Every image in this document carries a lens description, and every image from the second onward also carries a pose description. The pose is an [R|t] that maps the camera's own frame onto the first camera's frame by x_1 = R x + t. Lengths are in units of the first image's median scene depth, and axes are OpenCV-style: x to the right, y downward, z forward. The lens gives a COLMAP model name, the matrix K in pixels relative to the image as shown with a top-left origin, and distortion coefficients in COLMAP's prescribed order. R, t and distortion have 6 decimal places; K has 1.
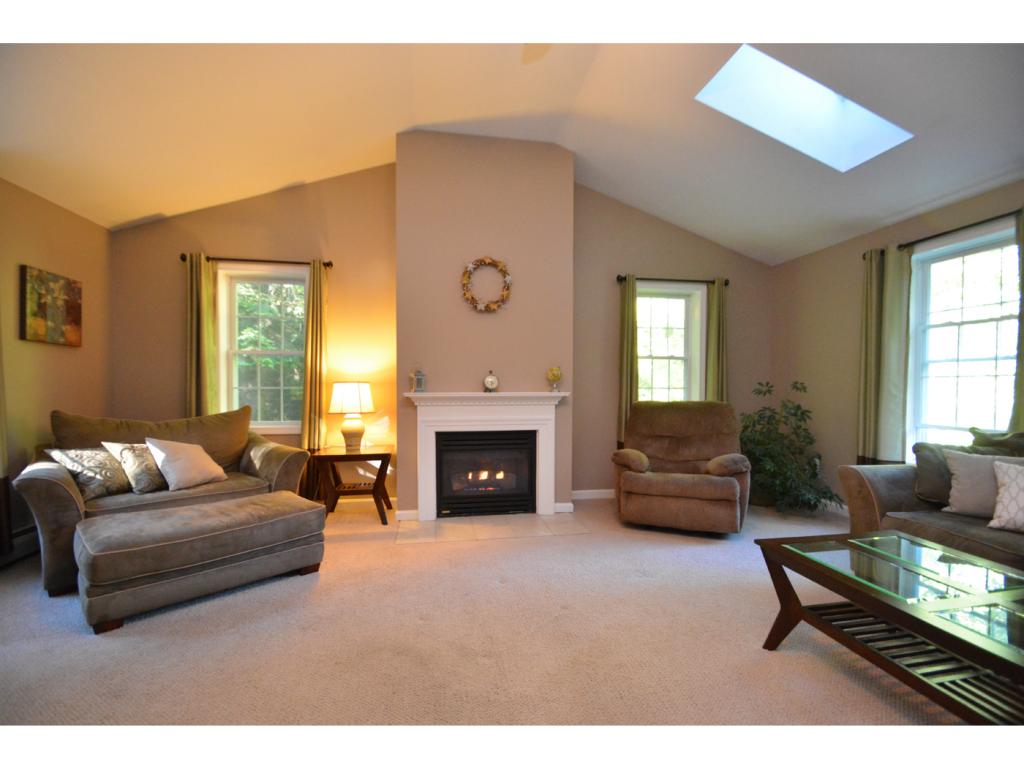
lens RADIAL K [[448.3, 0, 508.5], [0, 448.3, 392.1], [0, 0, 1]] dist [0.023669, -0.021844]
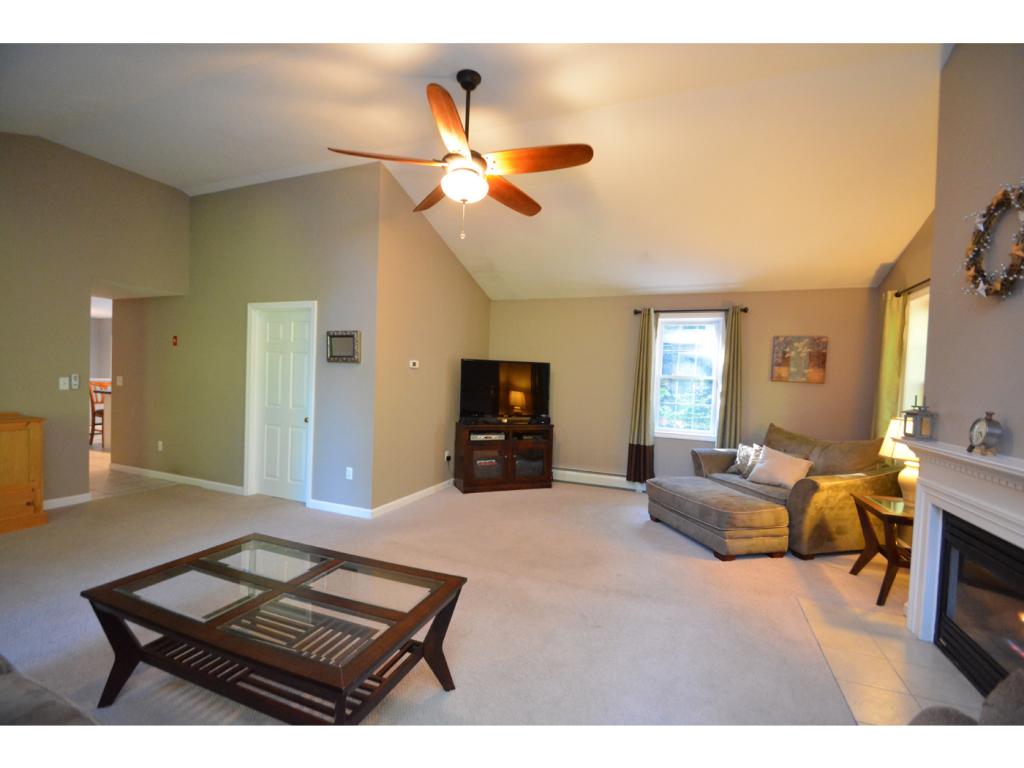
lens RADIAL K [[448.3, 0, 508.5], [0, 448.3, 392.1], [0, 0, 1]] dist [0.023669, -0.021844]
pose [[-0.527683, -0.001853, -0.849439, 0.691366], [-0.052000, 0.998193, 0.030126, -0.056846], [0.847848, 0.060068, -0.526826, 0.815906]]
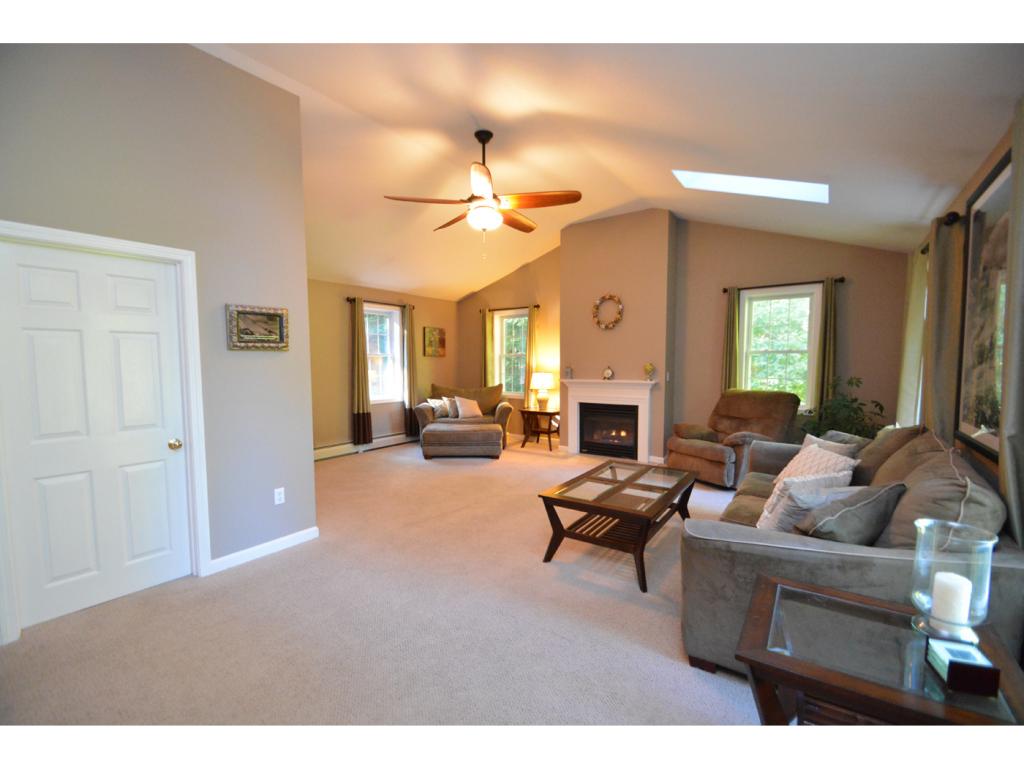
lens RADIAL K [[448.3, 0, 508.5], [0, 448.3, 392.1], [0, 0, 1]] dist [0.023669, -0.021844]
pose [[0.707737, 0.044569, -0.705069, 0.849852], [-0.004255, 0.998259, 0.058831, -0.049352], [0.706463, -0.038637, 0.706695, -0.387069]]
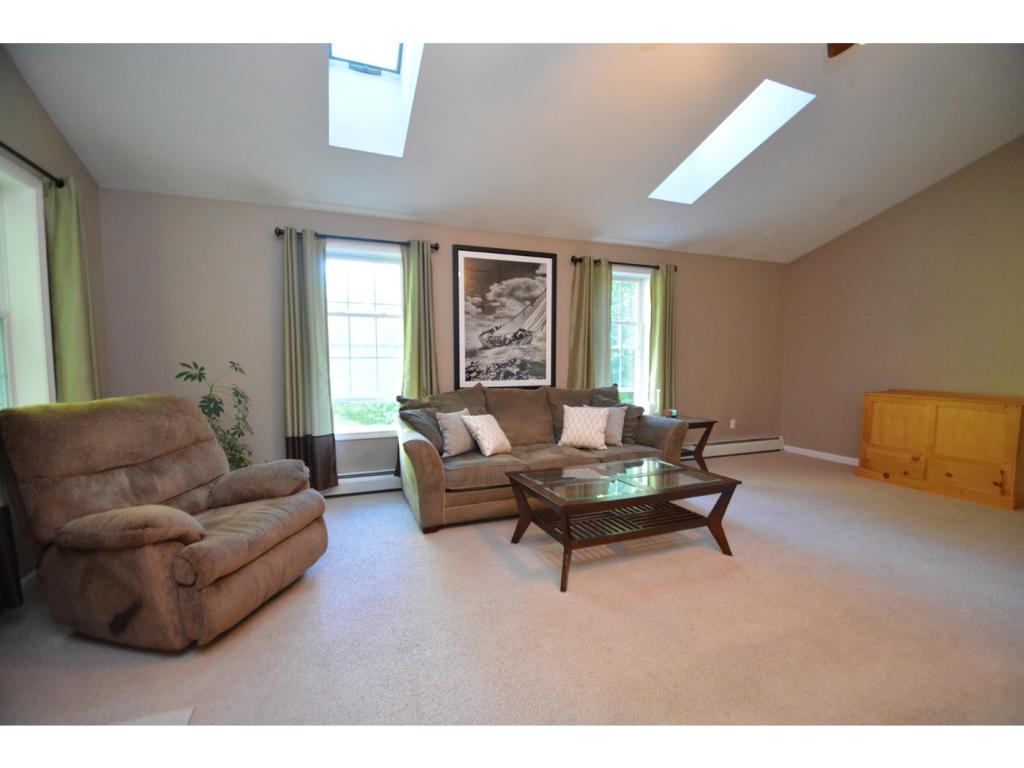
lens RADIAL K [[448.3, 0, 508.5], [0, 448.3, 392.1], [0, 0, 1]] dist [0.023669, -0.021844]
pose [[-0.203247, -0.075710, 0.976196, -0.270618], [0.013543, 0.996693, 0.080120, -0.028409], [-0.979034, 0.029505, -0.201549, 0.708590]]
